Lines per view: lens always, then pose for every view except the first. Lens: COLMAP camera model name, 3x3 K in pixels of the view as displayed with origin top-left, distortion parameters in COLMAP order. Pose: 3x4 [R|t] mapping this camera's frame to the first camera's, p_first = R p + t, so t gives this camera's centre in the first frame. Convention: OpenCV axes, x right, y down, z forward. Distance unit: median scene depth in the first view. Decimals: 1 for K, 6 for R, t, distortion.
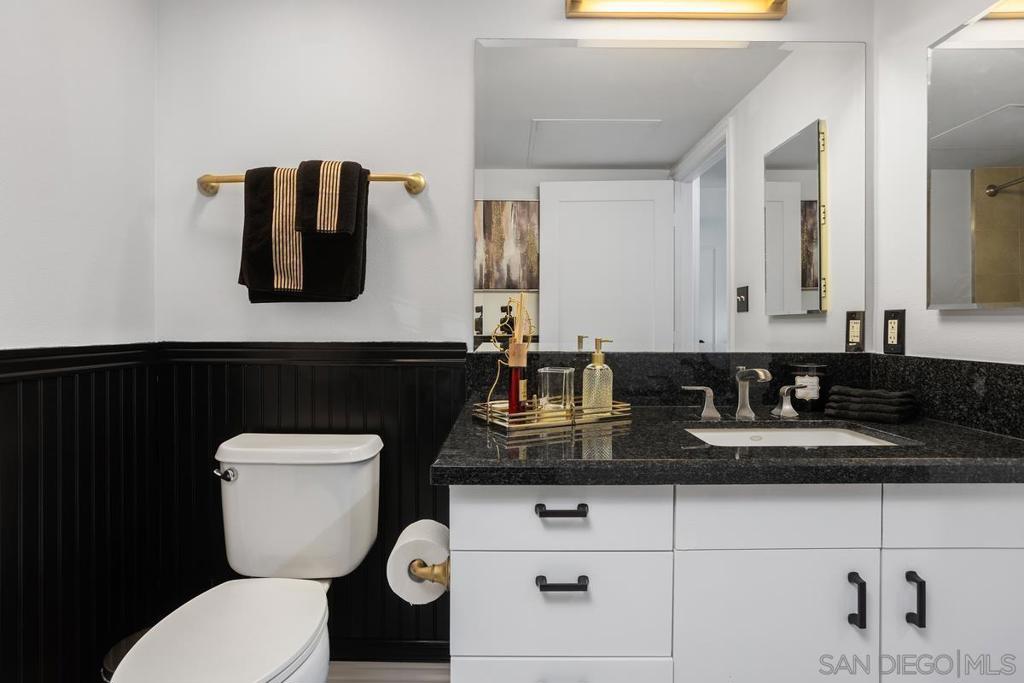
lens RADIAL K [[570.3, 0, 514.3], [0, 570.3, 339.7], [0, 0, 1]] dist [-0.052776, 0.039046]
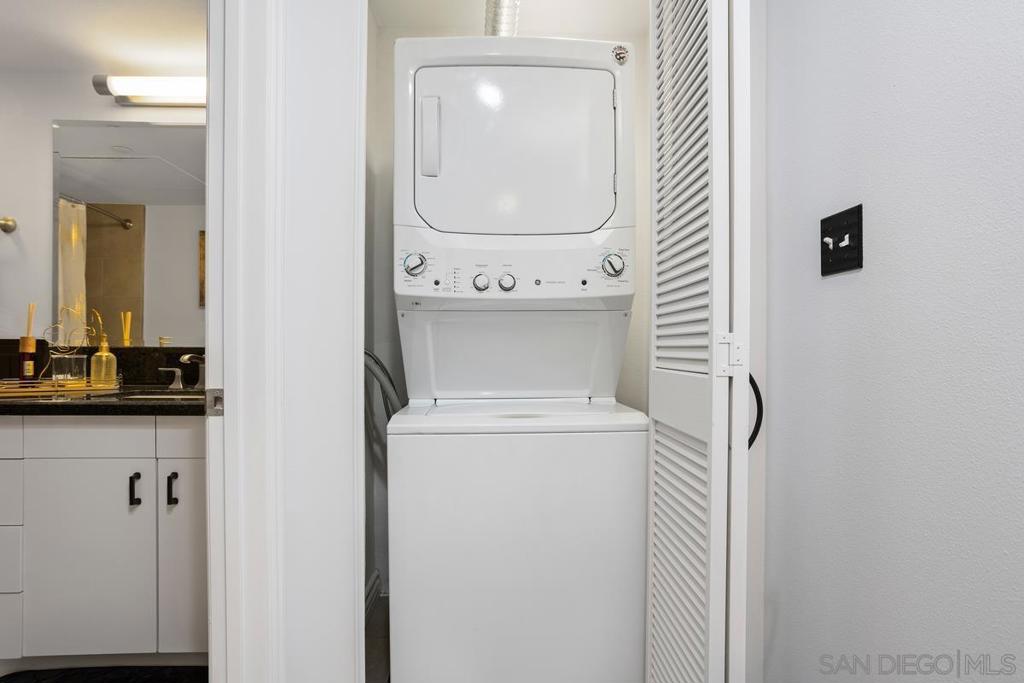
lens RADIAL K [[540.5, 0, 532.9], [0, 540.5, 349.5], [0, 0, 1]] dist [-0.000445, 0.000062]
pose [[0.997997, 0.009440, 0.062550, 1.154942], [-0.007988, 0.999694, -0.023420, 0.059038], [-0.062752, 0.022873, 0.997767, -0.450205]]
